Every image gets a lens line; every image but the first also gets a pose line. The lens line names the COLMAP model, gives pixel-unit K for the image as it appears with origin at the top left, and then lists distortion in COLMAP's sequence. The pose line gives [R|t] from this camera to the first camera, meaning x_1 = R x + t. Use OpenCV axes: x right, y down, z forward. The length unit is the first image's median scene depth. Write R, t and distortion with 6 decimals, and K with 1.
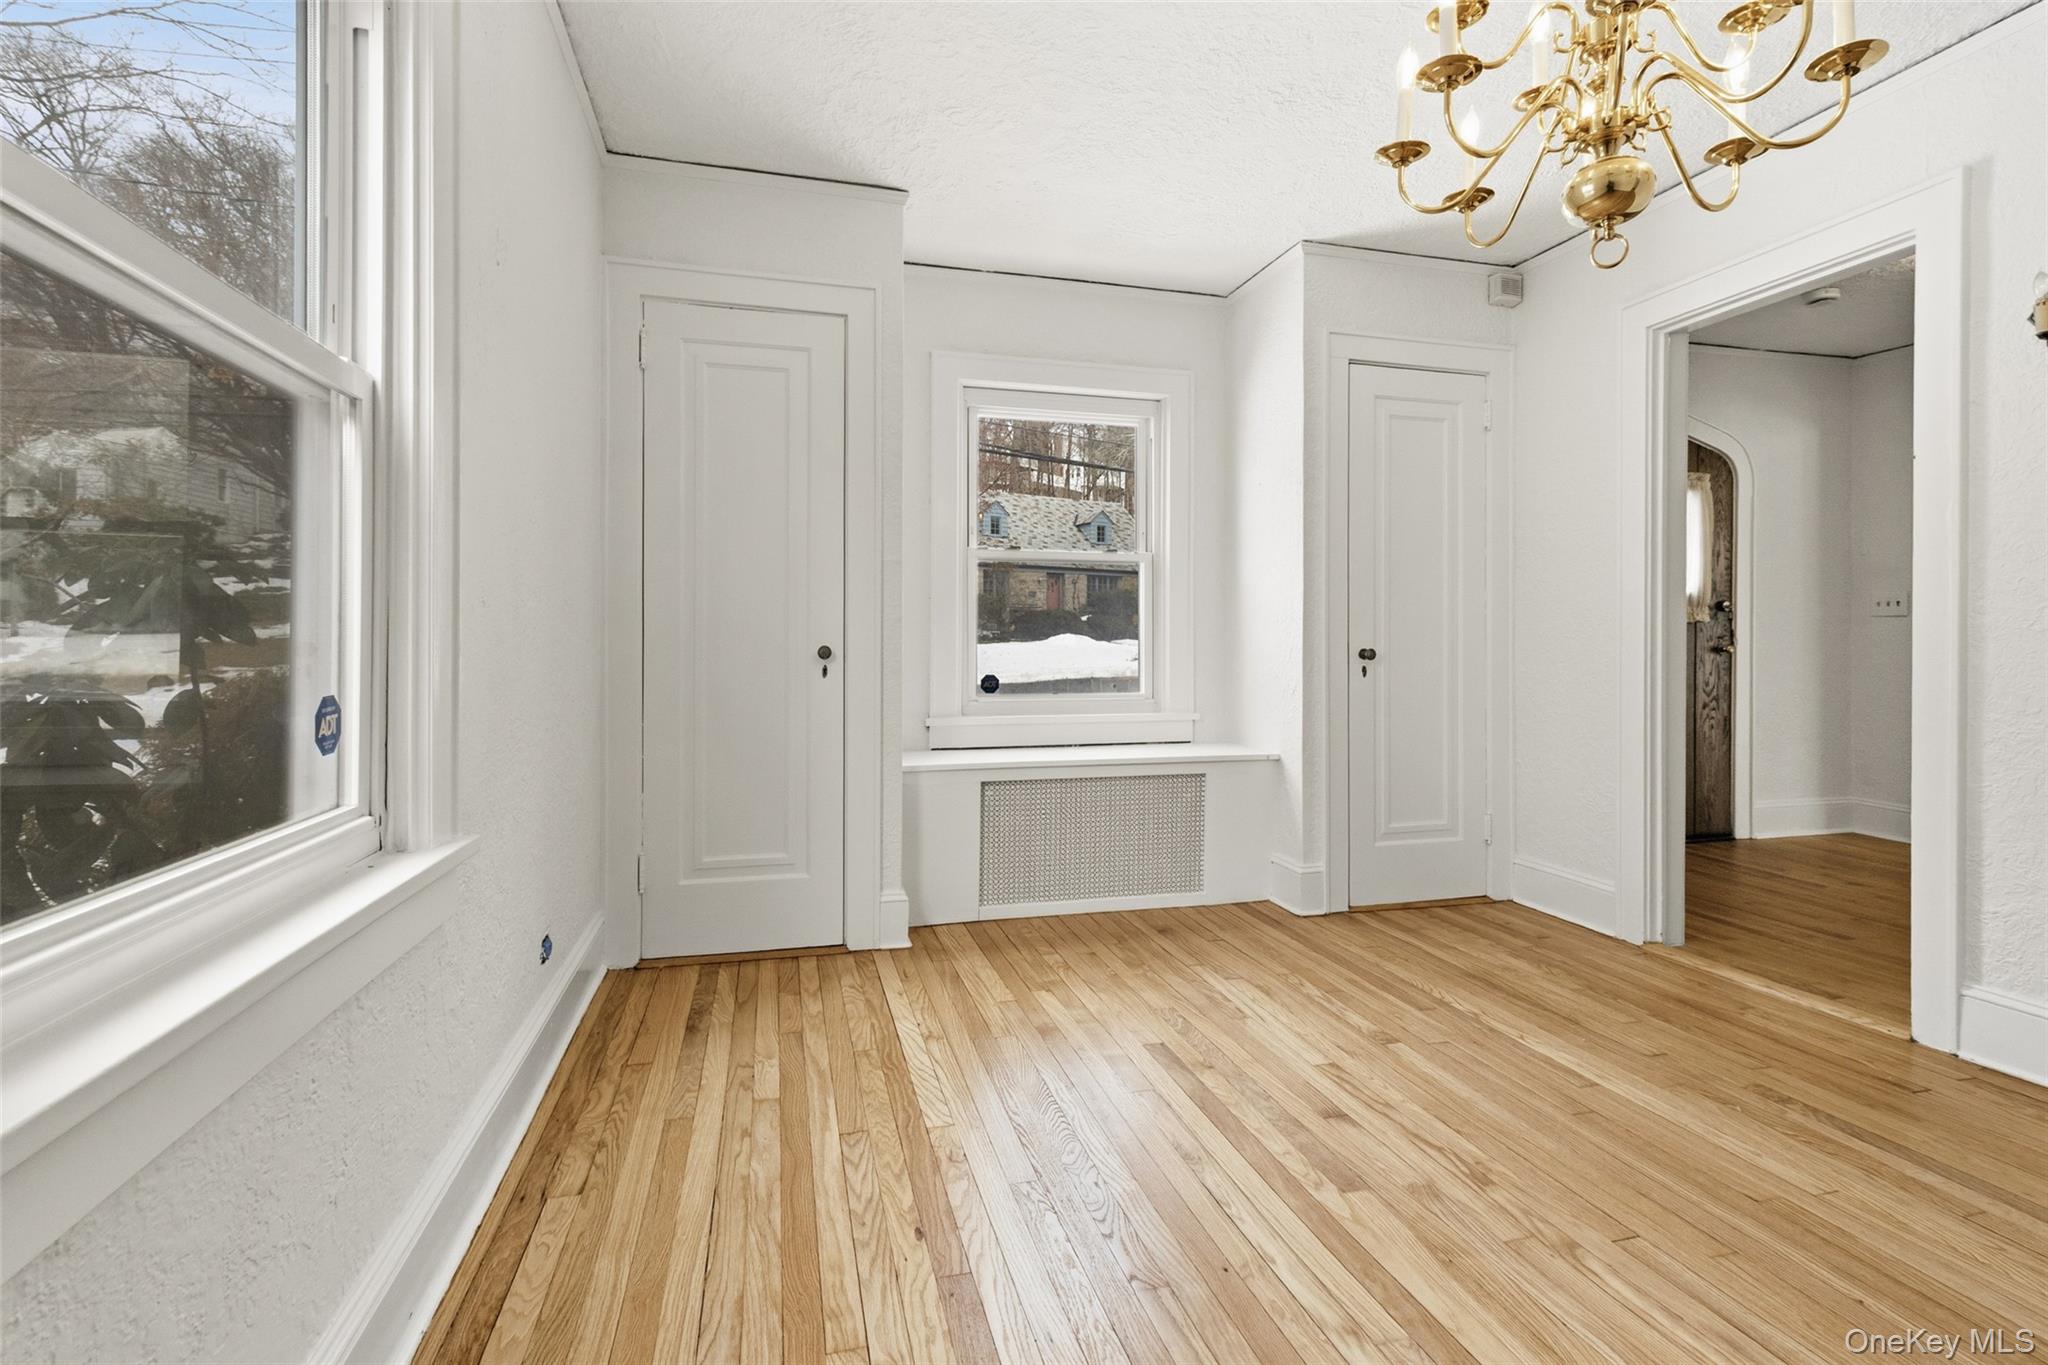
lens RADIAL K [[964.3, 0, 1037.8], [0, 964.3, 640.7], [0, 0, 1]] dist [0.000866, 0.000664]
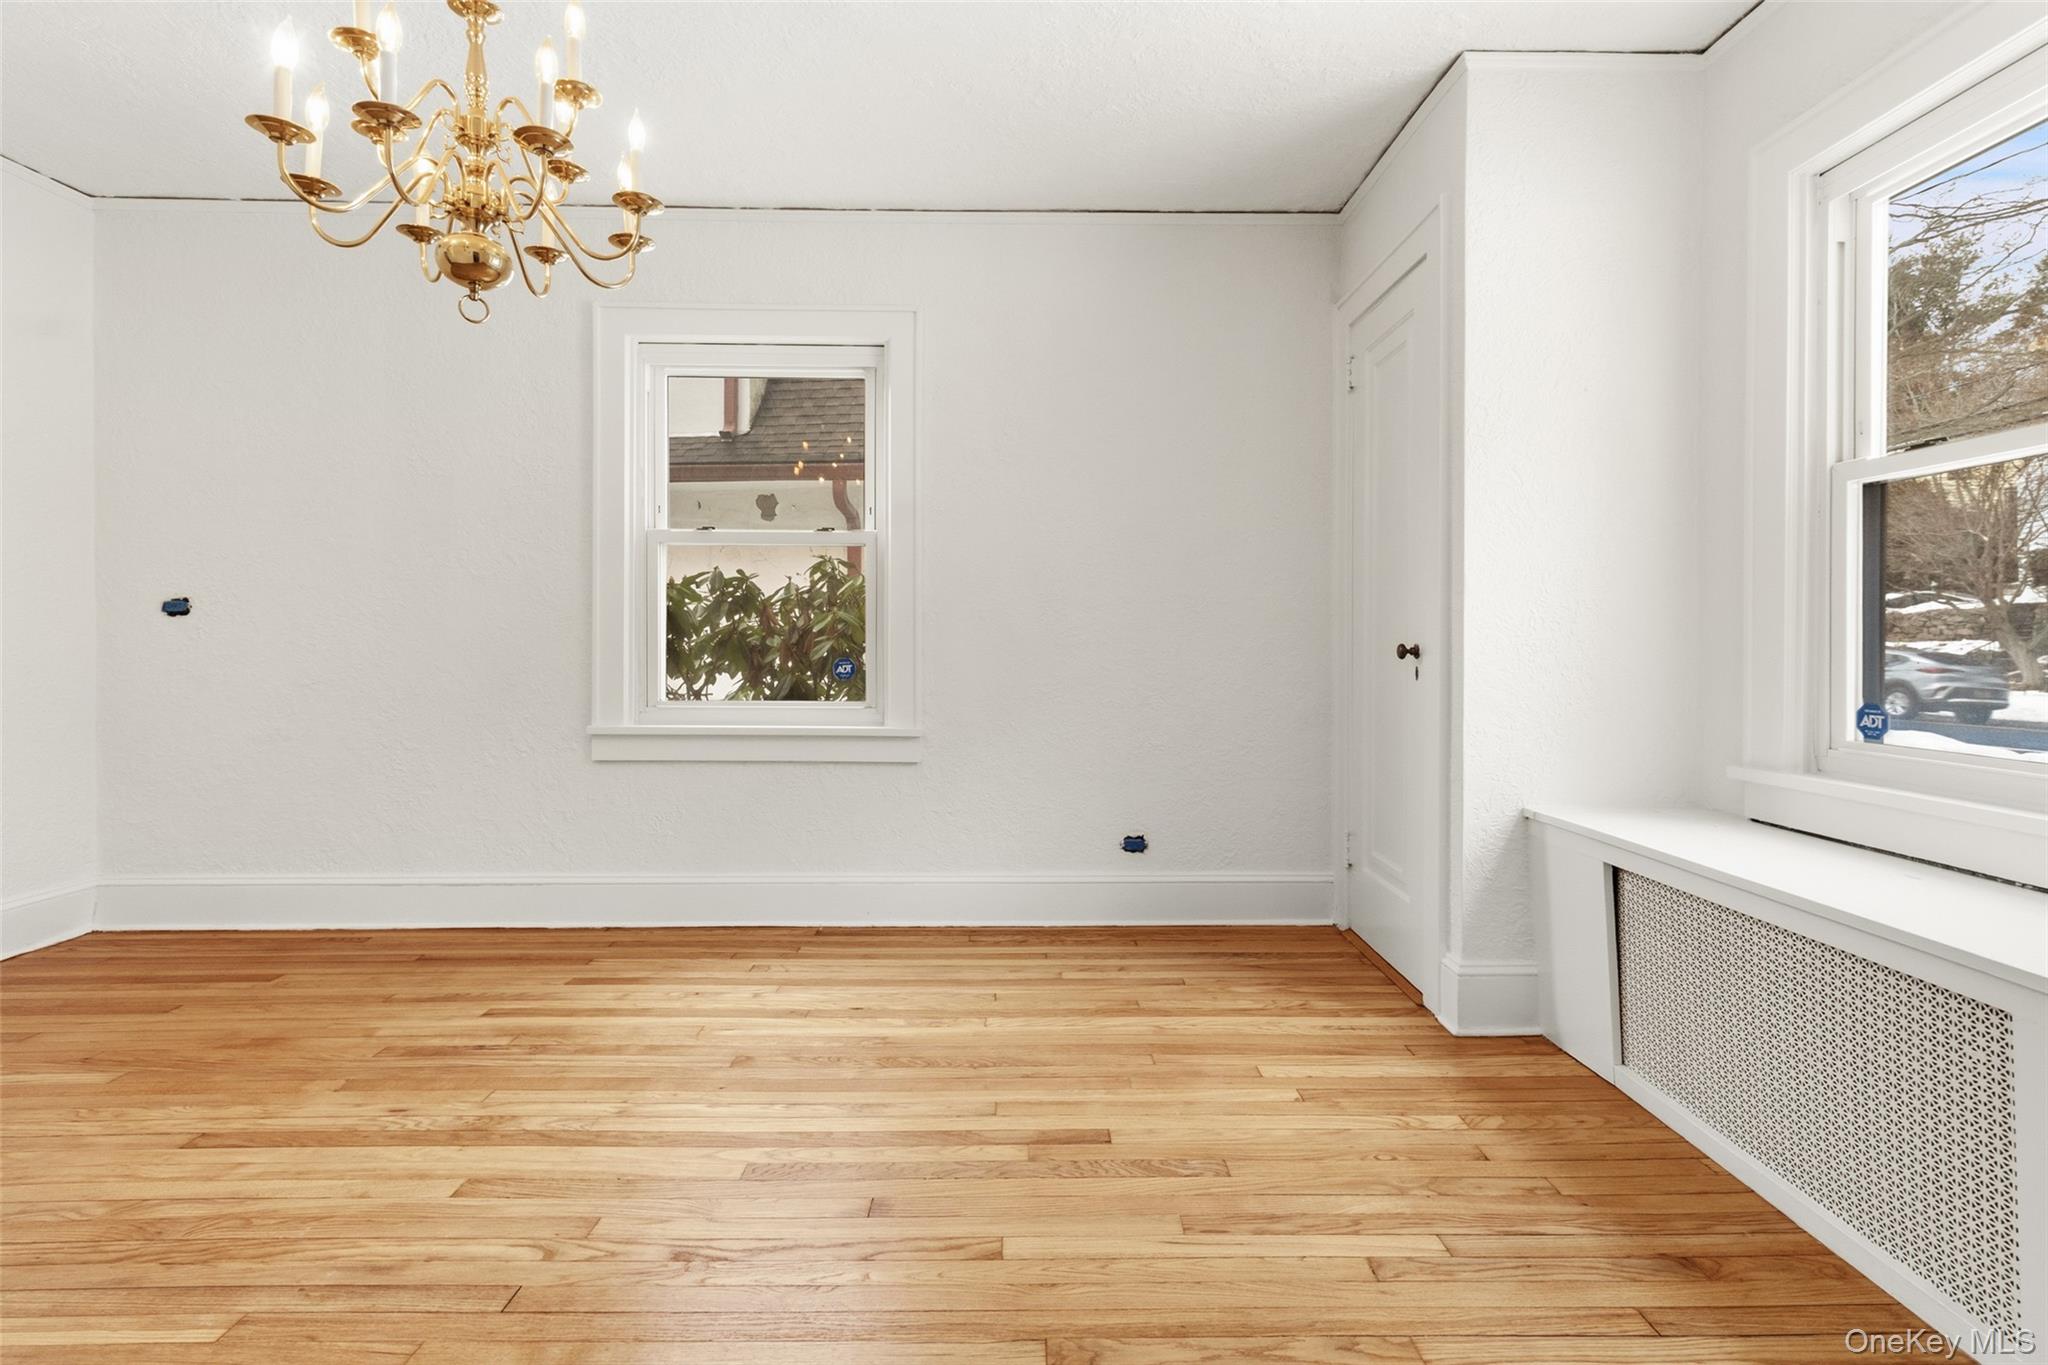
lens RADIAL K [[964.3, 0, 1037.8], [0, 964.3, 640.7], [0, 0, 1]] dist [0.000866, 0.000664]
pose [[-0.244380, -0.001703, -0.969678, 0.837298], [-0.000907, 0.999998, -0.001528, 0.005706], [0.969679, 0.000506, -0.244382, 1.041770]]
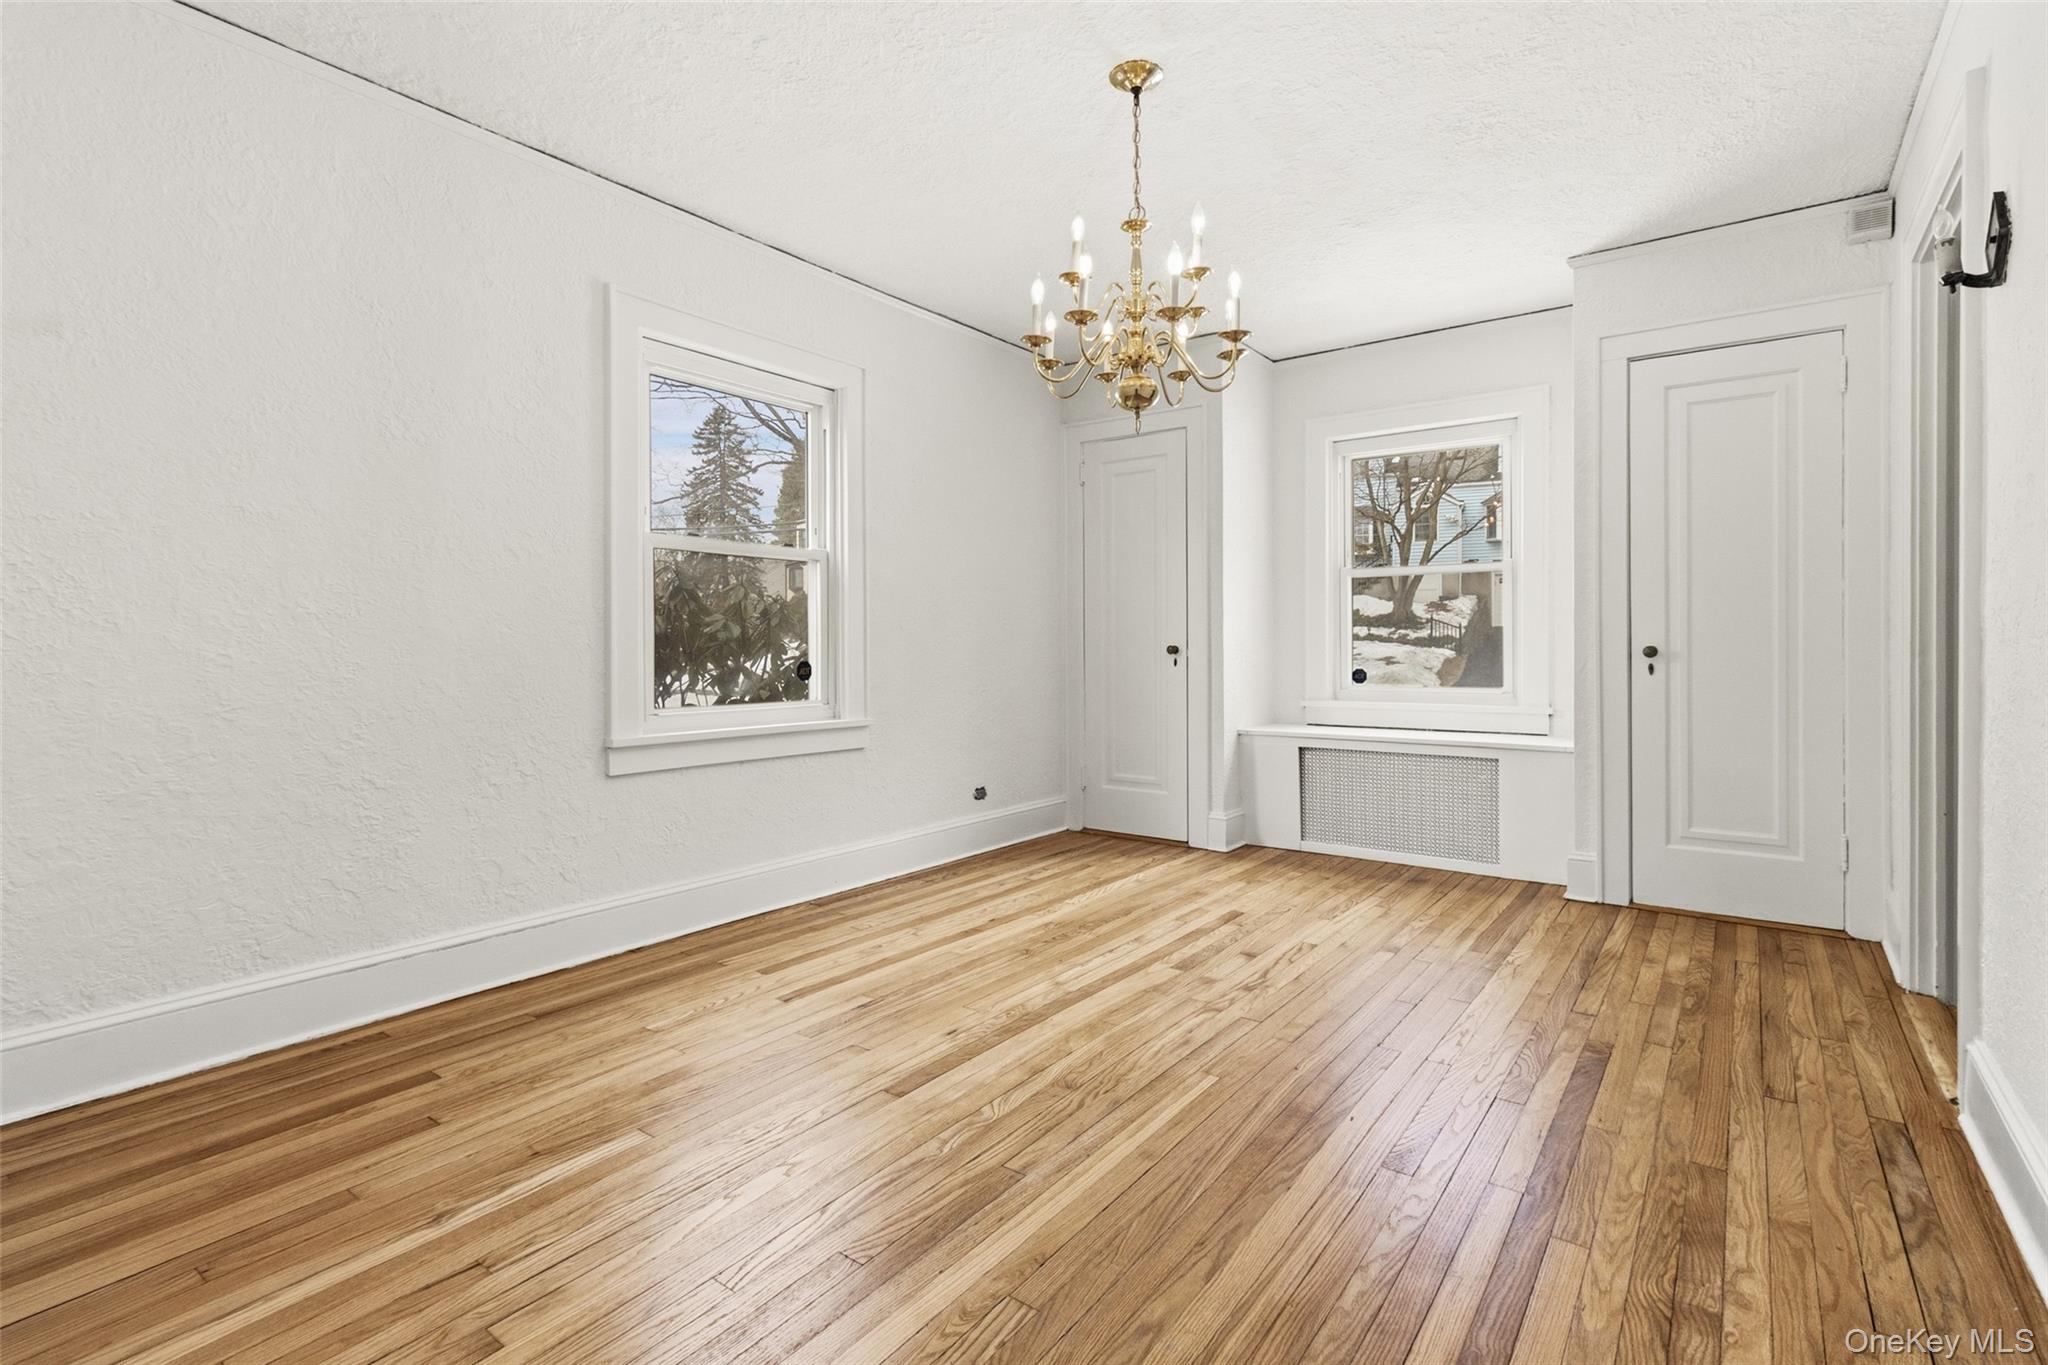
lens RADIAL K [[964.3, 0, 1037.8], [0, 964.3, 640.7], [0, 0, 1]] dist [0.000866, 0.000664]
pose [[0.622054, -0.008127, -0.782932, 1.001032], [0.006489, 0.999965, -0.005224, 0.005711], [0.782947, -0.001831, 0.622085, -0.151405]]
